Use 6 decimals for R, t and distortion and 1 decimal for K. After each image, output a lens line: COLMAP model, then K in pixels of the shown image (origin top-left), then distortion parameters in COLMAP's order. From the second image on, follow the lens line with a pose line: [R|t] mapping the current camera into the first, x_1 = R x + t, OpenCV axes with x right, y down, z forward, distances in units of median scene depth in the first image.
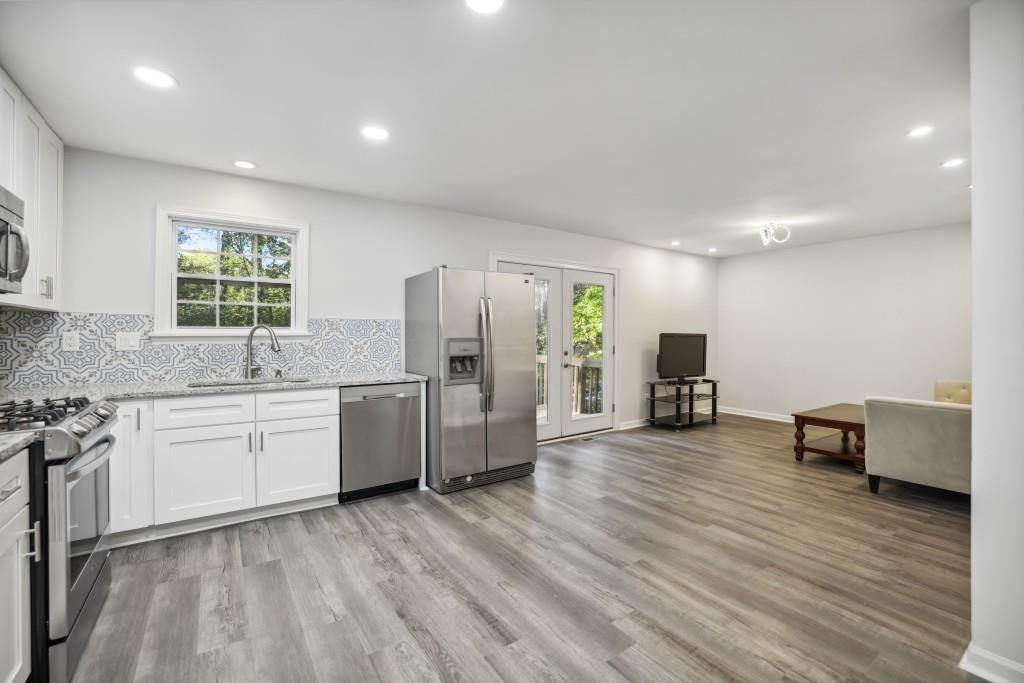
lens RADIAL K [[448.7, 0, 505.6], [0, 448.7, 332.1], [0, 0, 1]] dist [-0.042651, 0.014912]
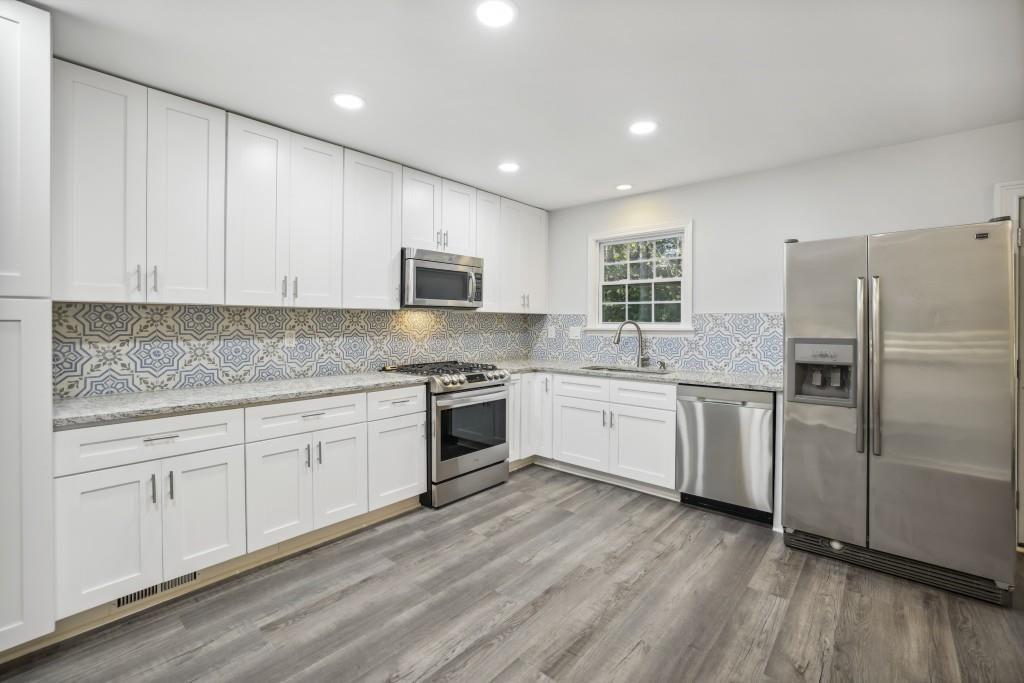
lens RADIAL K [[448.7, 0, 511.8], [0, 448.7, 320.1], [0, 0, 1]] dist [-0.042651, 0.014912]
pose [[0.246839, -0.004737, -0.969045, 0.509793], [0.001264, 0.999989, -0.004567, -0.014310], [0.969056, -0.000098, 0.246842, 0.409882]]
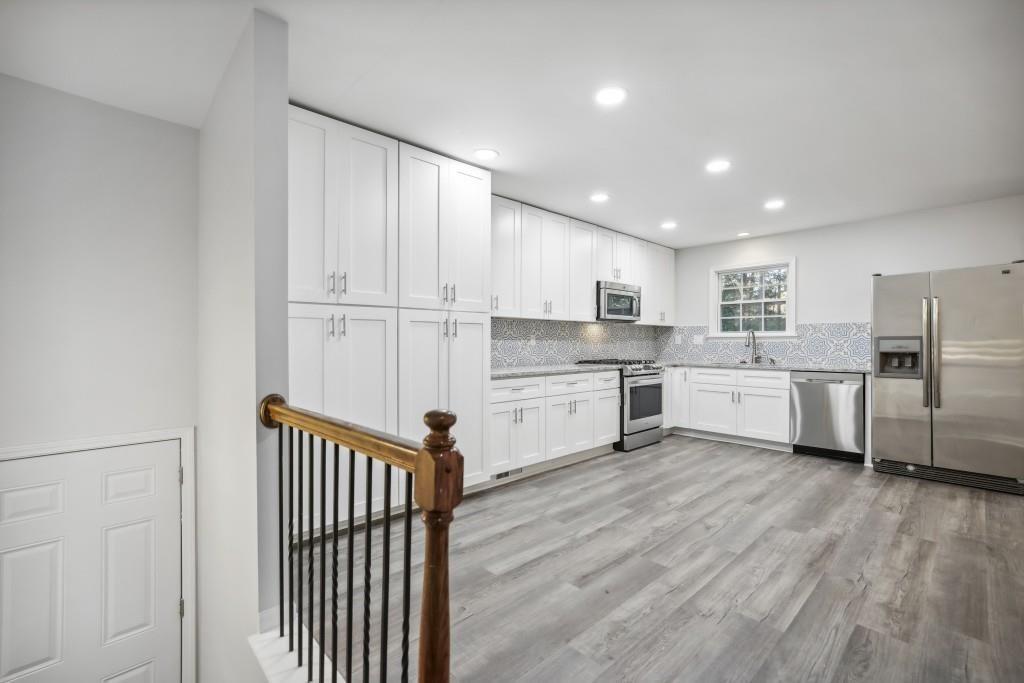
lens RADIAL K [[448.7, 0, 501.6], [0, 448.7, 339.3], [0, 0, 1]] dist [-0.042651, 0.014912]
pose [[0.129583, -0.005850, -0.991551, 0.961066], [0.003846, 0.999978, -0.005397, 0.025330], [0.991561, -0.003114, 0.129603, -0.128325]]
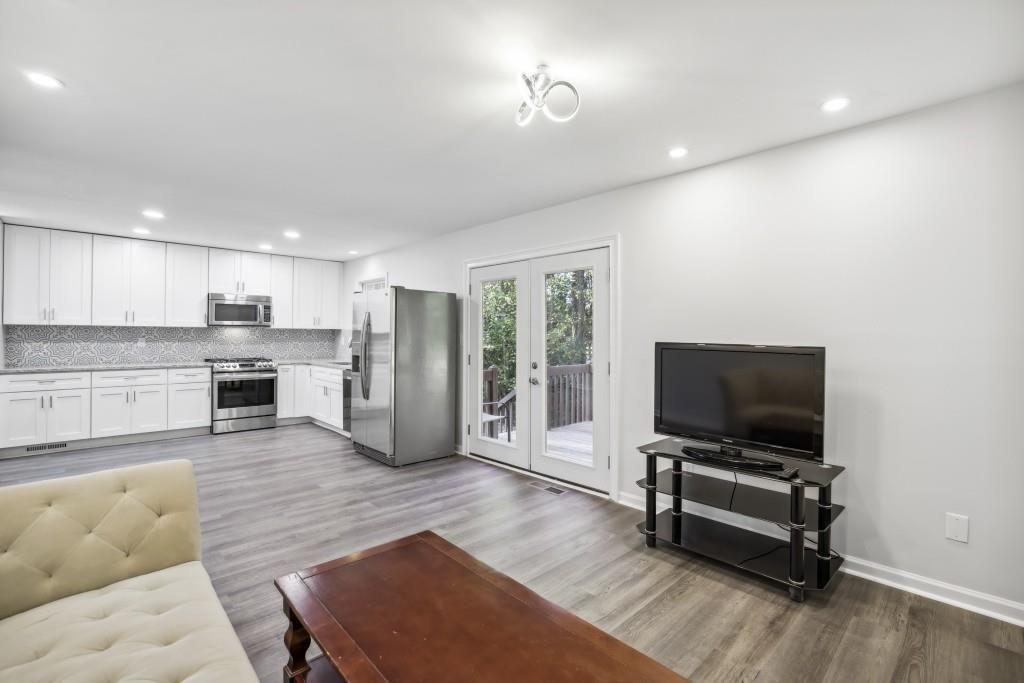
lens RADIAL K [[448.7, 0, 516.4], [0, 448.7, 333.5], [0, 0, 1]] dist [-0.042651, 0.014912]
pose [[0.173629, -0.005741, -0.984794, 1.527227], [-0.002252, 0.999978, -0.006226, -0.008148], [0.984809, 0.003299, 0.173612, 1.405365]]
